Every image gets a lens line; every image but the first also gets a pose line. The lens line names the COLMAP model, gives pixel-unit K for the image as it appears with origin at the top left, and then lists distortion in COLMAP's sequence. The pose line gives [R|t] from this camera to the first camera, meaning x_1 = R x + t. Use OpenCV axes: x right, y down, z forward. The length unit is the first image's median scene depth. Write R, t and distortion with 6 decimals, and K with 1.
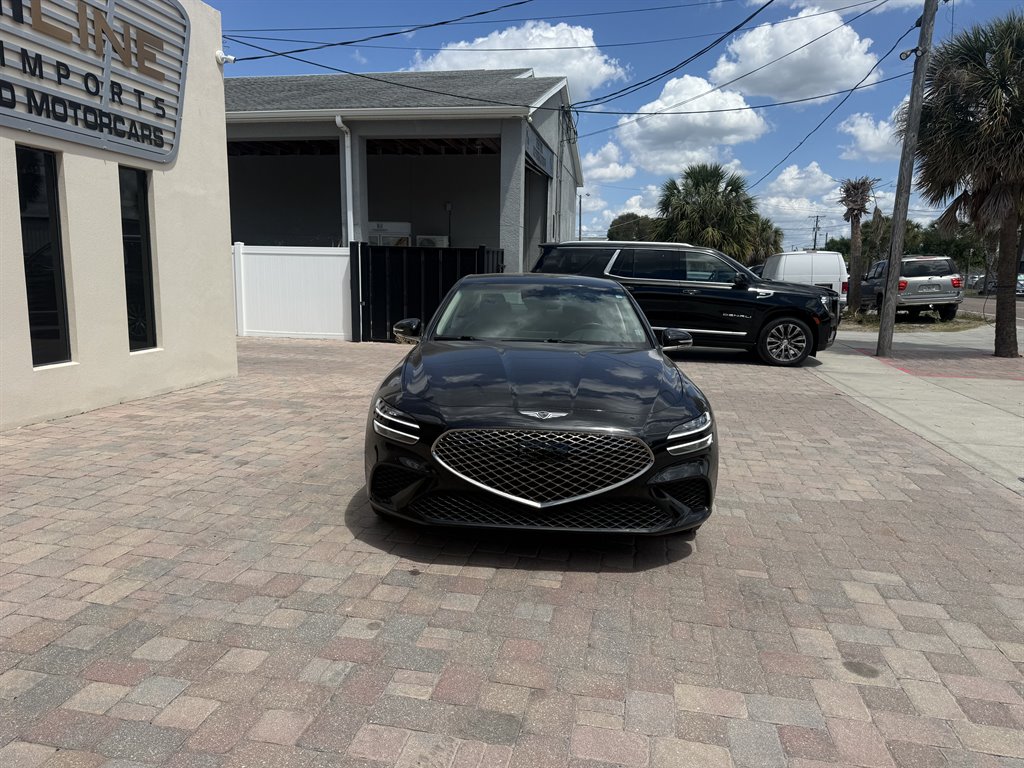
lens RADIAL K [[716.7, 0, 515.6], [0, 716.7, 385.3], [0, 0, 1]] dist [0.044204, -0.052074]
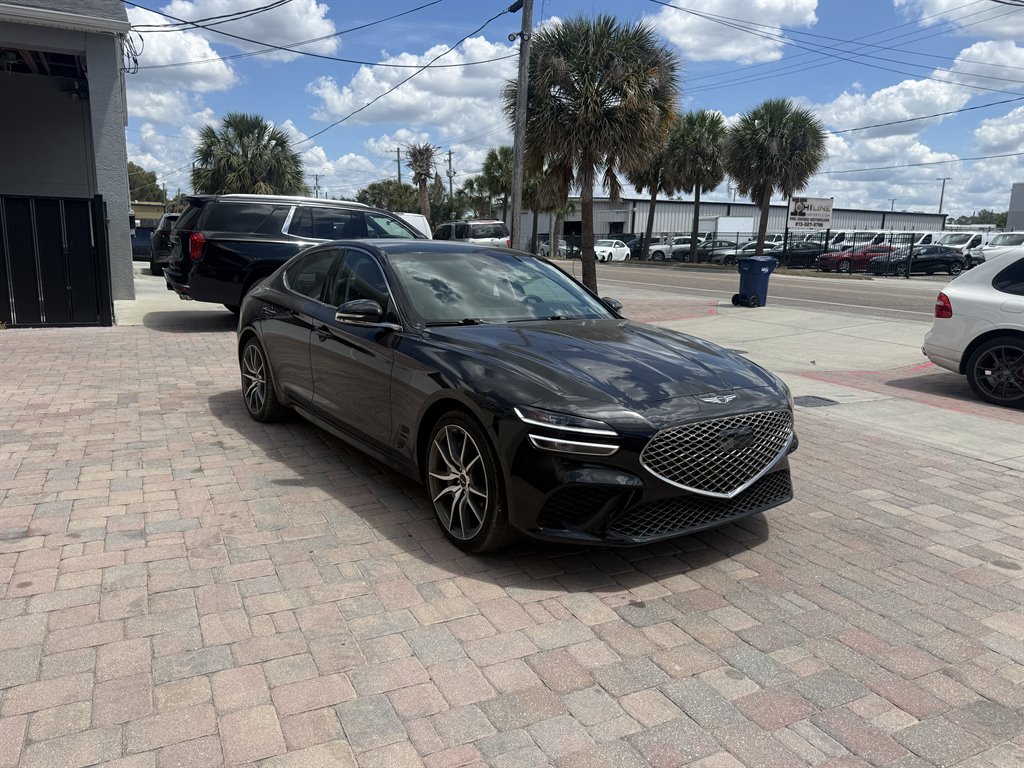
lens RADIAL K [[716.7, 0, 508.6], [0, 716.7, 383.4], [0, 0, 1]] dist [0.044204, -0.052074]
pose [[0.793838, -0.120398, 0.596091, -0.400269], [0.087127, 0.992611, 0.084455, -0.044907], [-0.601855, -0.015108, 0.798463, 0.226454]]
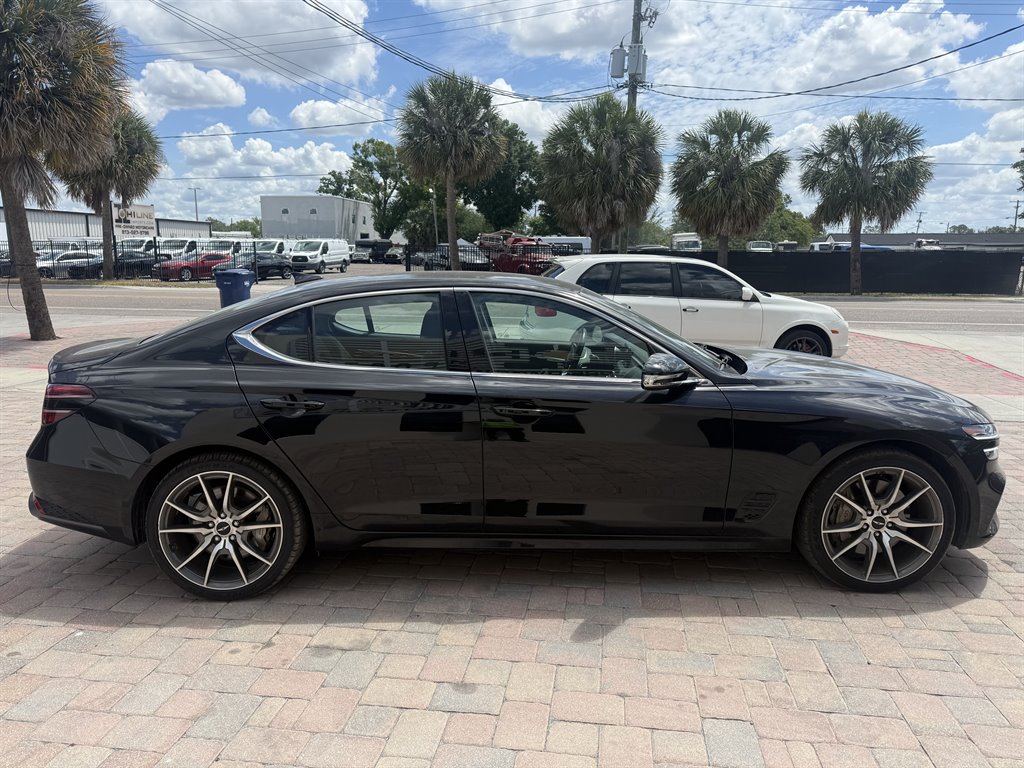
lens RADIAL K [[716.7, 0, 508.3], [0, 716.7, 393.1], [0, 0, 1]] dist [0.044204, -0.052074]
pose [[-0.030792, -0.207914, 0.977662, -0.595513], [0.154482, 0.965383, 0.210168, -0.169208], [-0.987516, 0.157502, 0.002393, 0.912932]]
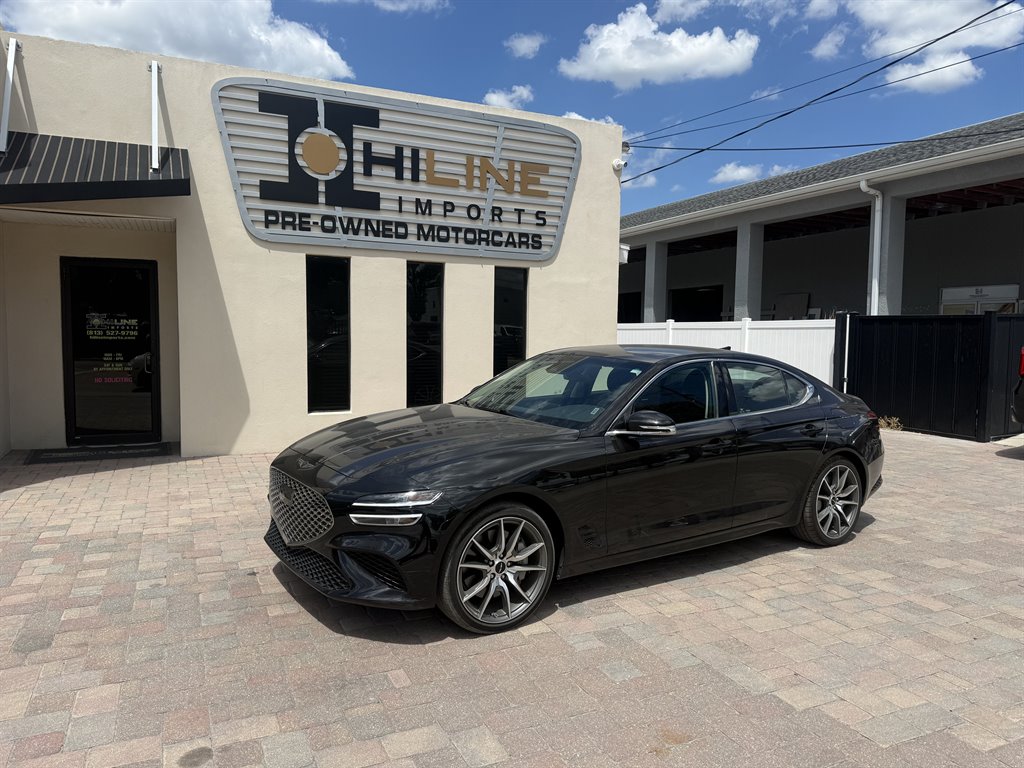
lens RADIAL K [[716.7, 0, 519.1], [0, 716.7, 393.3], [0, 0, 1]] dist [0.044204, -0.052074]
pose [[0.588186, 0.054990, -0.806854, 0.636360], [-0.129364, 0.991236, -0.026748, -0.047636], [0.798312, 0.120111, 0.590145, 0.313696]]
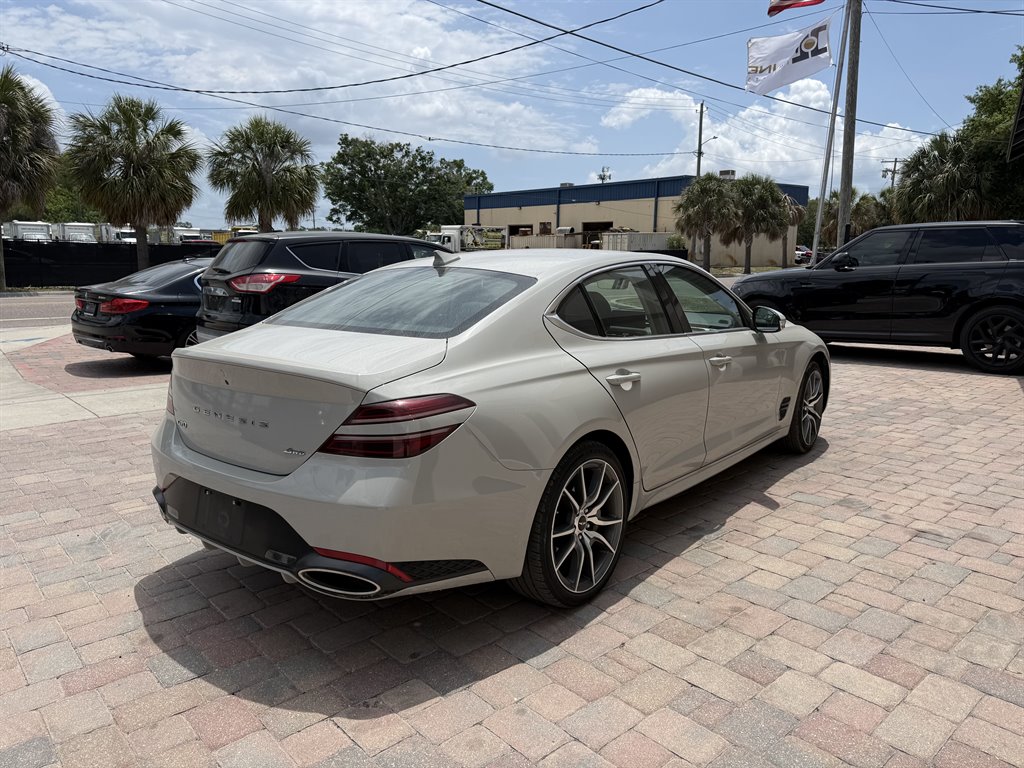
lens RADIAL K [[716.7, 0, 509.7], [0, 716.7, 378.7], [0, 0, 1]] dist [0.044204, -0.052074]
pose [[-0.784527, -0.132441, 0.605786, -0.454984], [0.071442, 0.951115, 0.300461, -0.234408], [-0.615966, 0.278998, -0.736713, 1.459519]]
